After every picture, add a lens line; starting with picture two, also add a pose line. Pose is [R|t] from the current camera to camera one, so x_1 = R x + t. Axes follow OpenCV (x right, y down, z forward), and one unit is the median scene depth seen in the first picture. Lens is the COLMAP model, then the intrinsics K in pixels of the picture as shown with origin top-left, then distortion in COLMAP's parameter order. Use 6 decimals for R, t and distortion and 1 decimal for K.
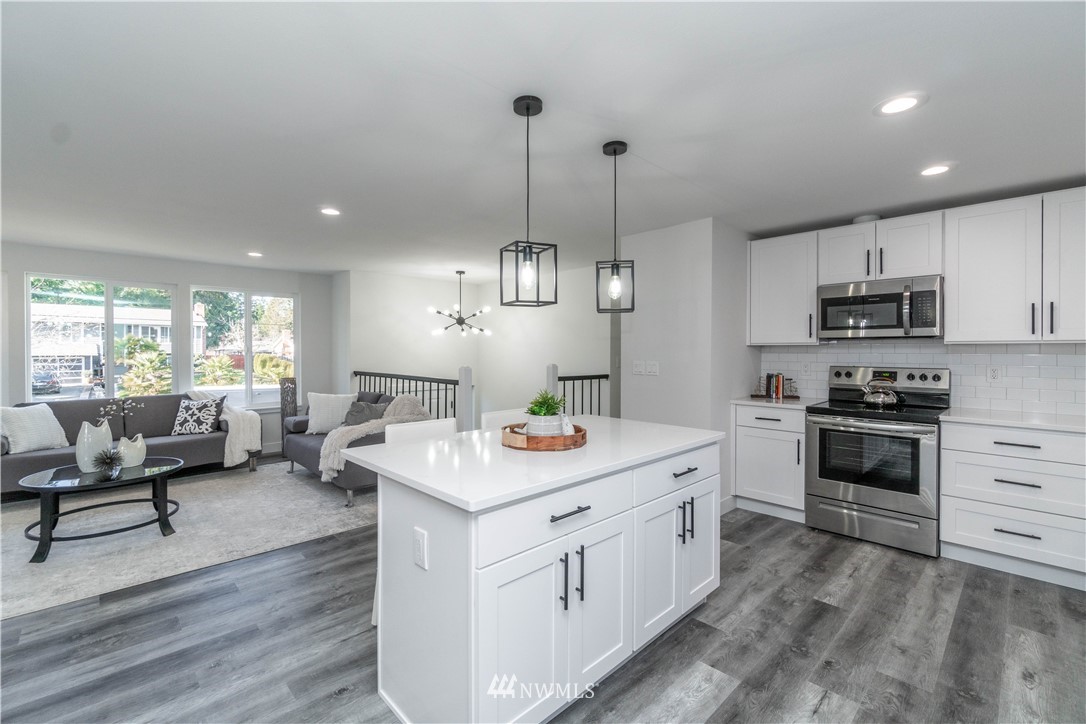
lens RADIAL K [[470.9, 0, 545.1], [0, 470.9, 354.4], [0, 0, 1]] dist [-0.000187, -0.000140]
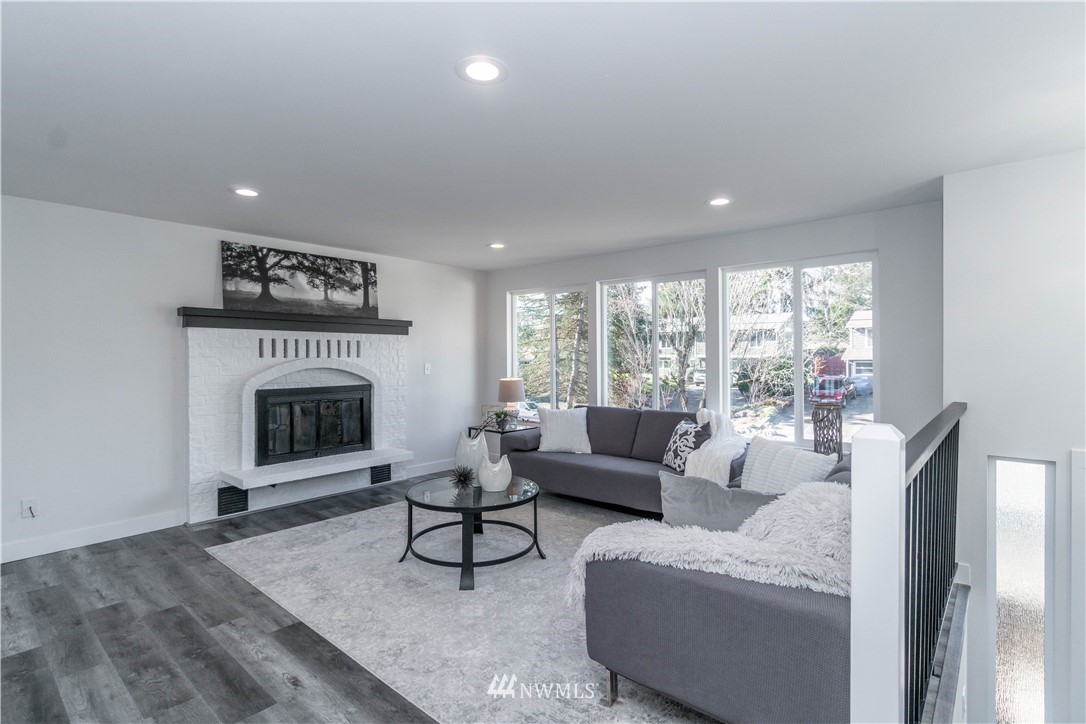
lens RADIAL K [[525.5, 0, 526.3], [0, 525.5, 360.9], [0, 0, 1]] dist [-0.004433, 0.002629]
pose [[0.082308, 0.008457, -0.996571, 0.082247], [-0.004990, 0.999955, 0.008074, -0.007797], [0.996594, 0.004308, 0.082347, 0.975873]]
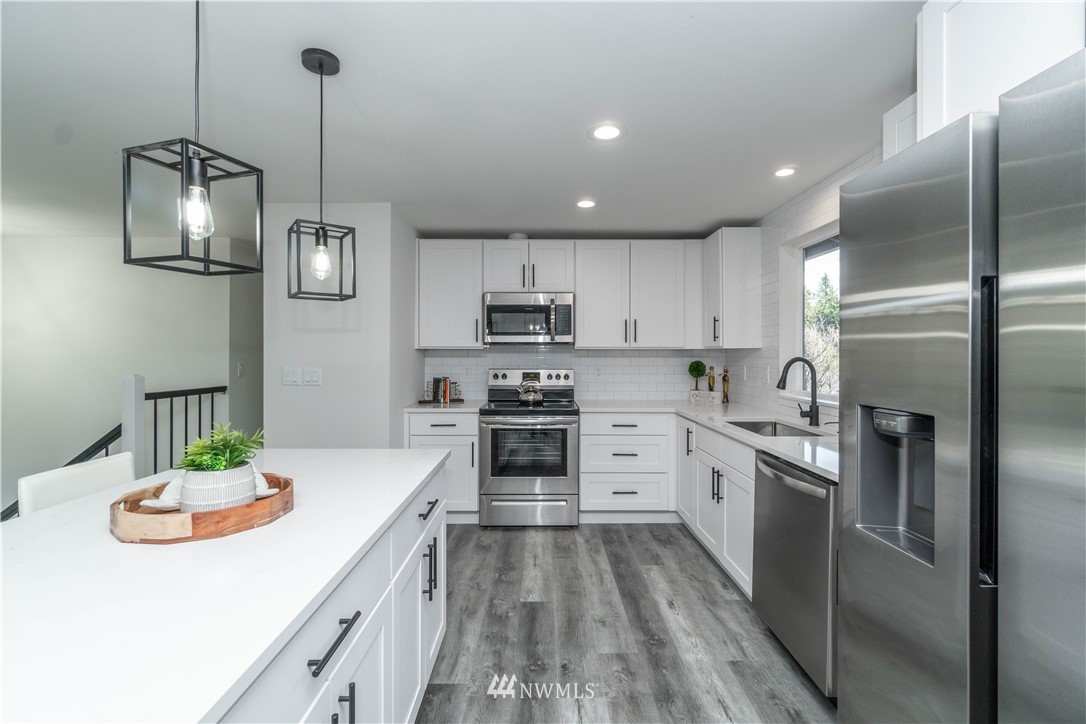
lens RADIAL K [[470.9, 0, 547.3], [0, 470.9, 356.8], [0, 0, 1]] dist [-0.000187, -0.000140]
pose [[0.690221, -0.003609, 0.723590, -0.082241], [0.004975, 0.999988, 0.000242, -0.002370], [-0.723582, 0.003433, 0.690230, 0.188446]]
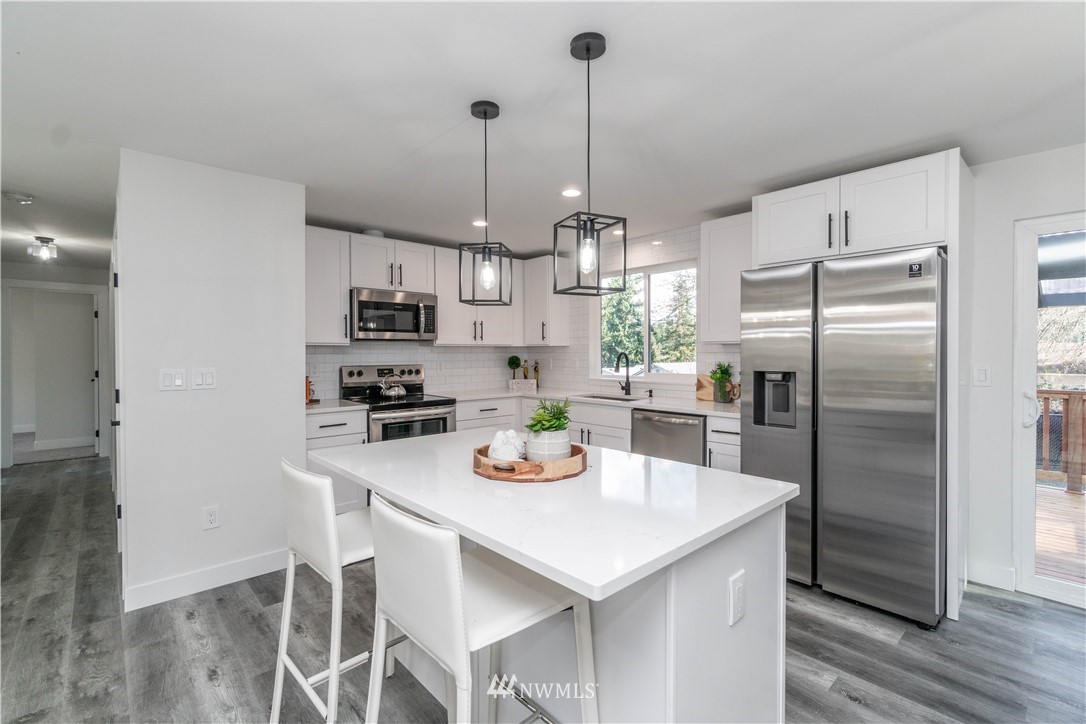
lens RADIAL K [[470.9, 0, 567.0], [0, 470.9, 357.4], [0, 0, 1]] dist [-0.000187, -0.000140]
pose [[-0.006210, -0.014629, 0.999874, -0.461977], [0.010102, 0.999841, 0.014691, -0.004975], [-0.999930, 0.010192, -0.006062, 0.576353]]
